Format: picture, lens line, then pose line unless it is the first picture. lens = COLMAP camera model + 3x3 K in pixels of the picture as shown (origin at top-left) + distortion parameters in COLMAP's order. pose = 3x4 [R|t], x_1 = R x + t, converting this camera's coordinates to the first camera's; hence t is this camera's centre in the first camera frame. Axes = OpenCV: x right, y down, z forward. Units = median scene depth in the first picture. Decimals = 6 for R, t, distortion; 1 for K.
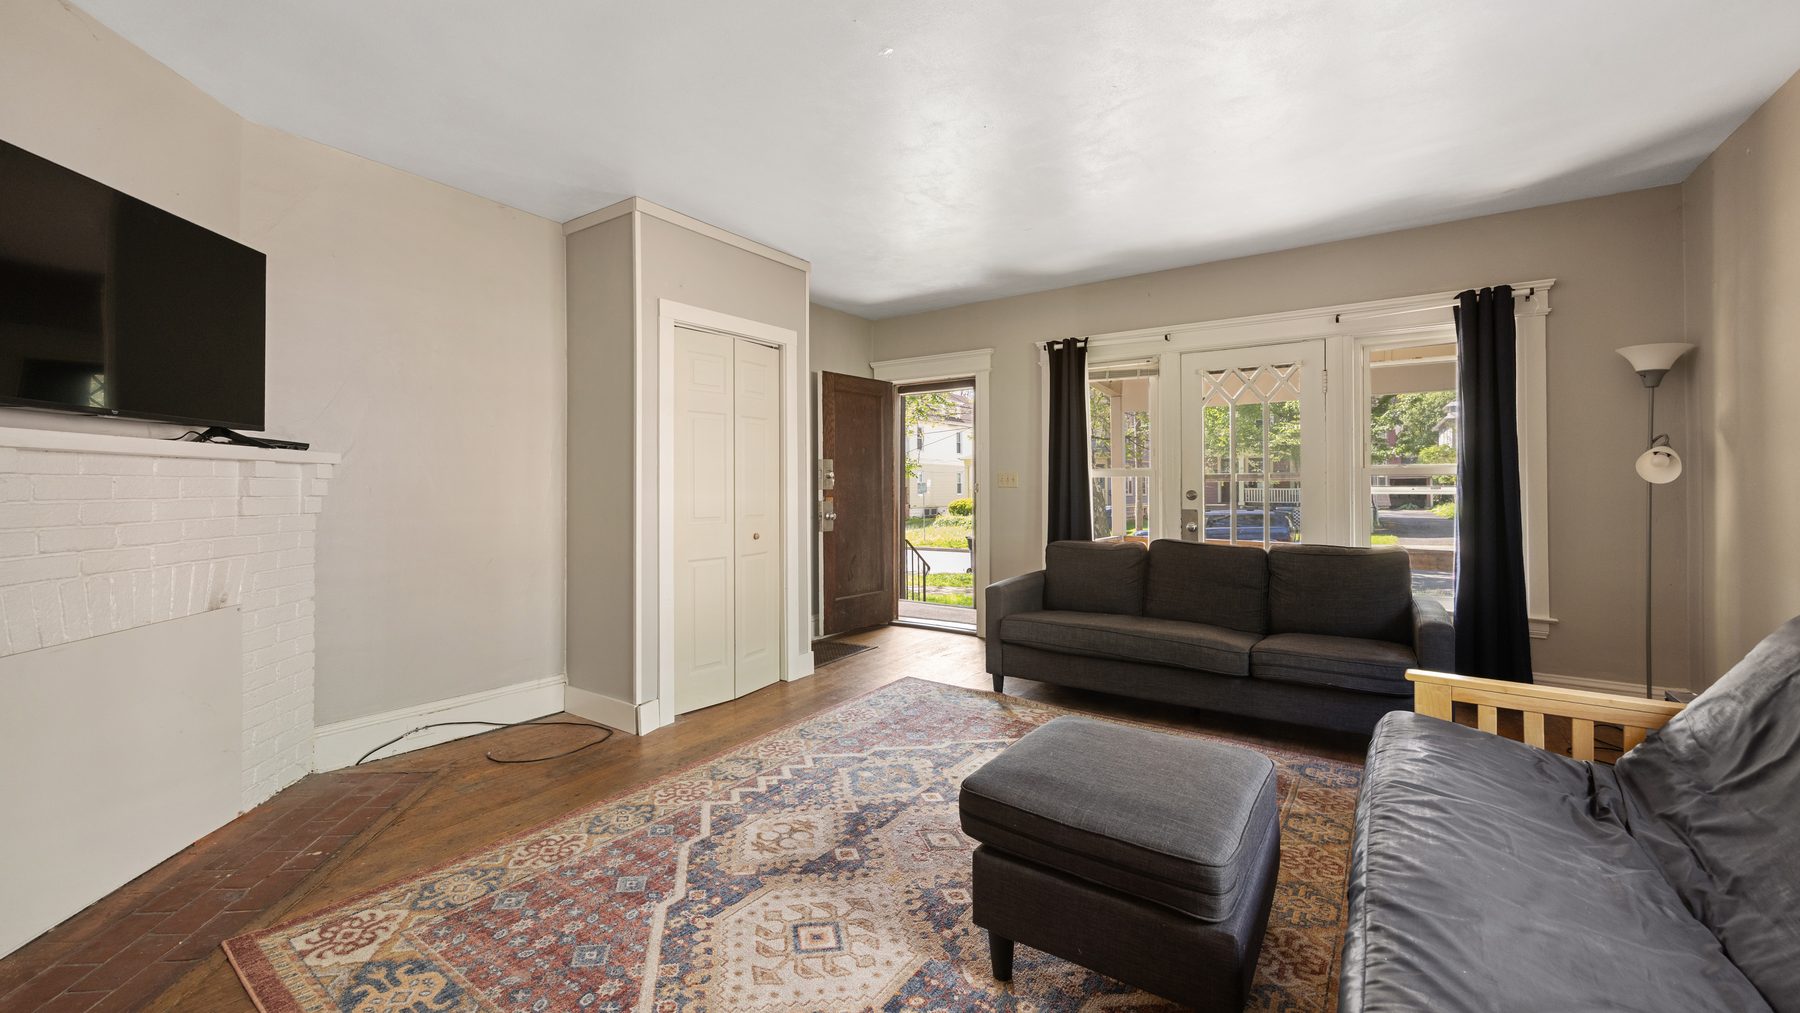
lens RADIAL K [[700.6, 0, 905.0], [0, 700.6, 490.3], [0, 0, 1]] dist [0.000300, 0.000077]
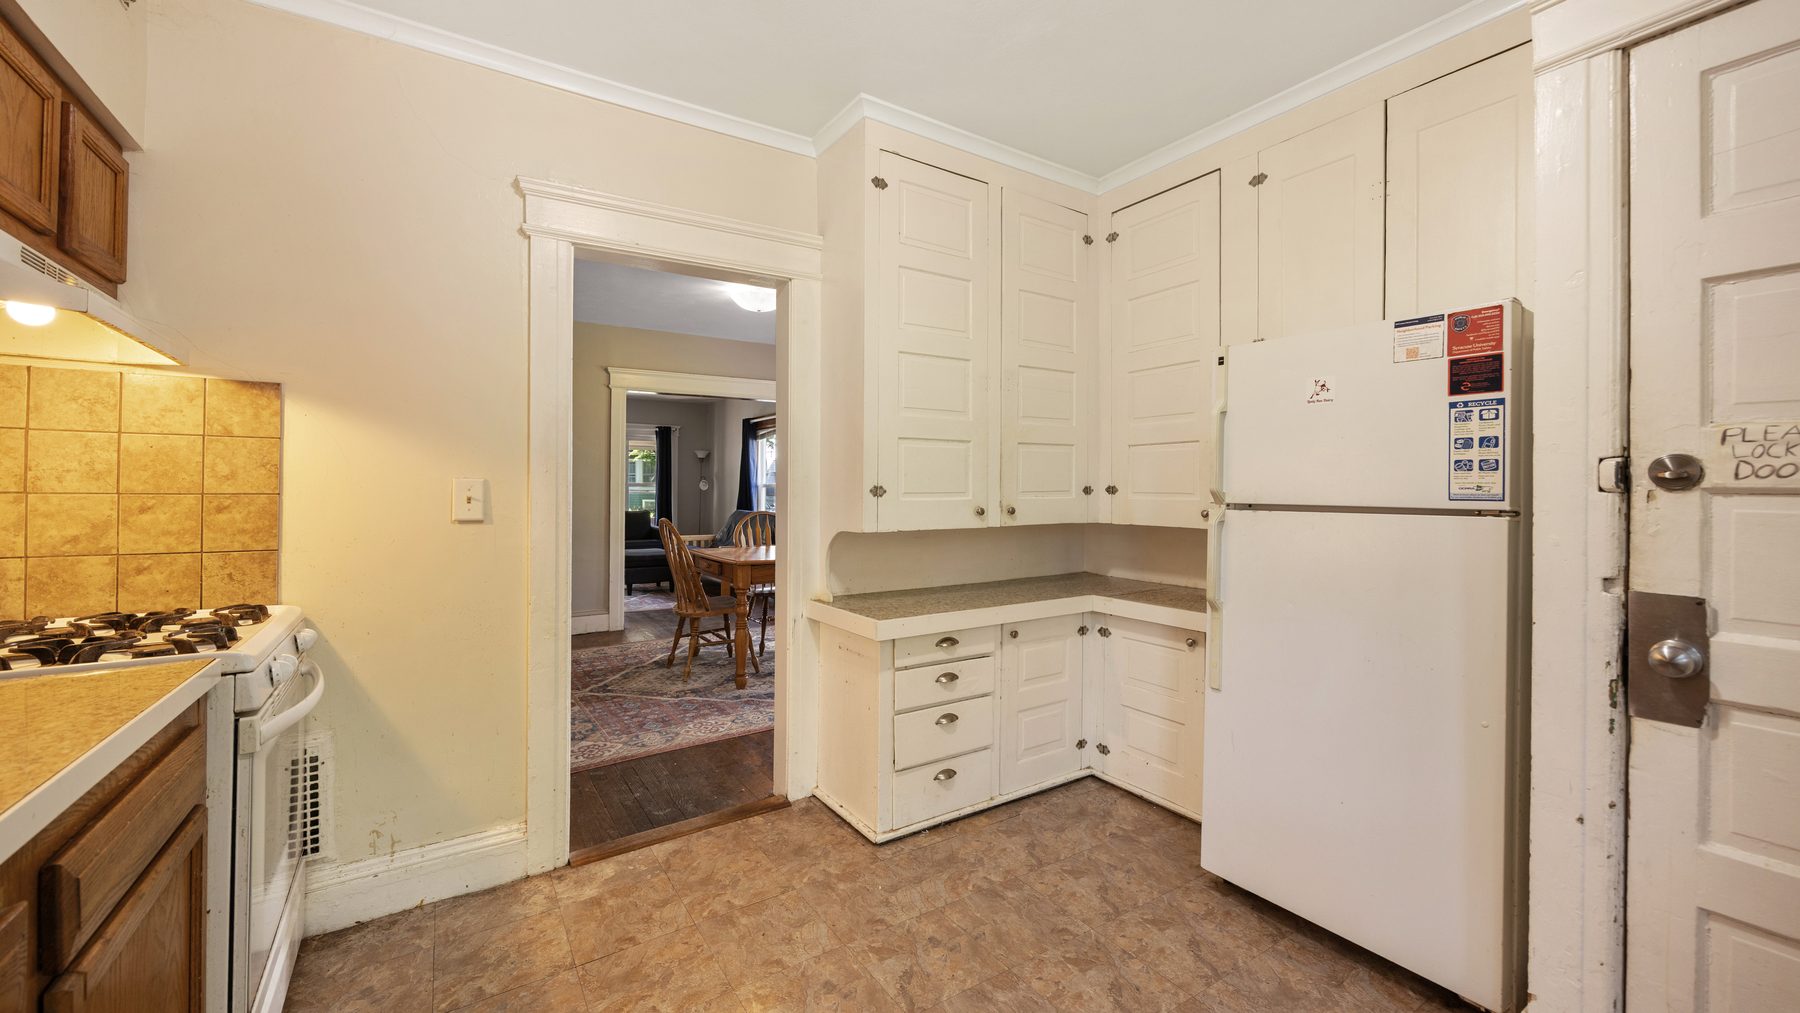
lens RADIAL K [[700.6, 0, 905.0], [0, 700.6, 490.3], [0, 0, 1]] dist [0.000300, 0.000077]
pose [[0.383448, 0.000924, 0.923562, -1.808550], [-0.004268, 0.999991, 0.000772, -0.014969], [-0.923553, -0.004238, 0.383448, -1.306536]]
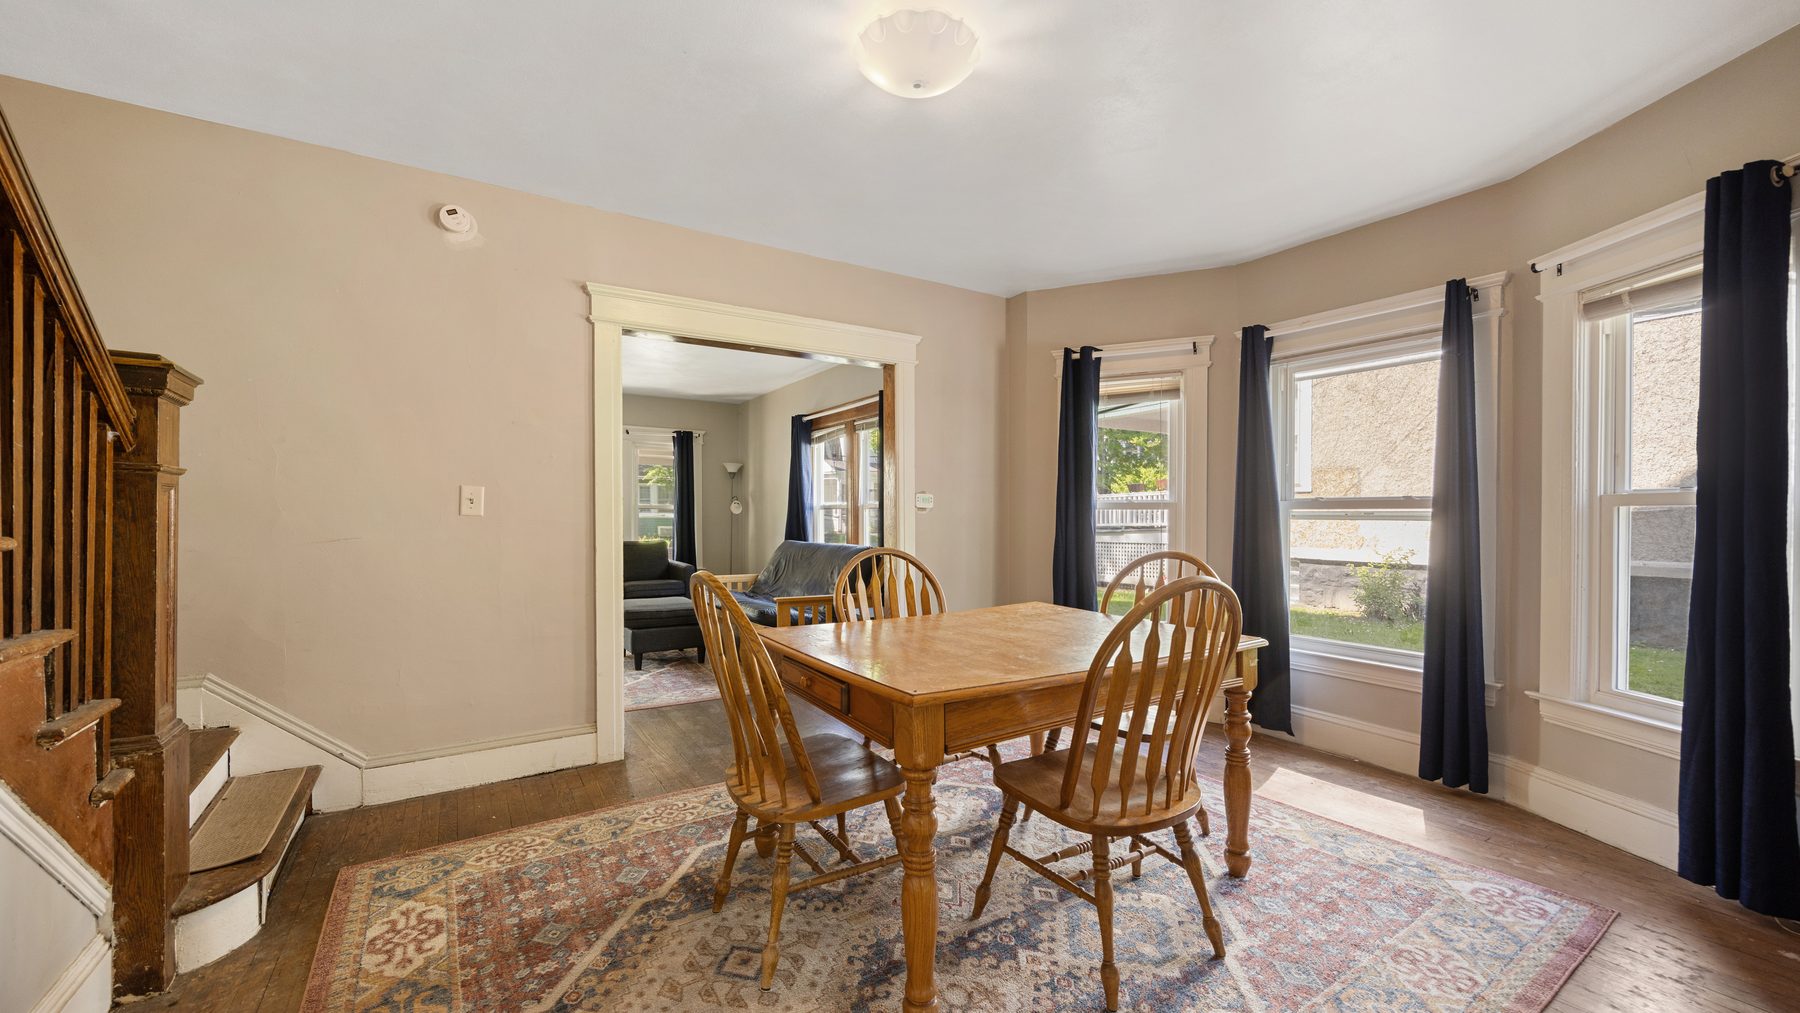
lens RADIAL K [[689.2, 0, 901.9], [0, 689.2, 514.4], [0, 0, 1]] dist [-0.000733, 0.000045]
pose [[0.399043, 0.001006, 0.916932, -1.121949], [0.000527, 0.999999, -0.001327, -0.003511], [-0.916932, 0.001013, 0.399042, -0.667080]]
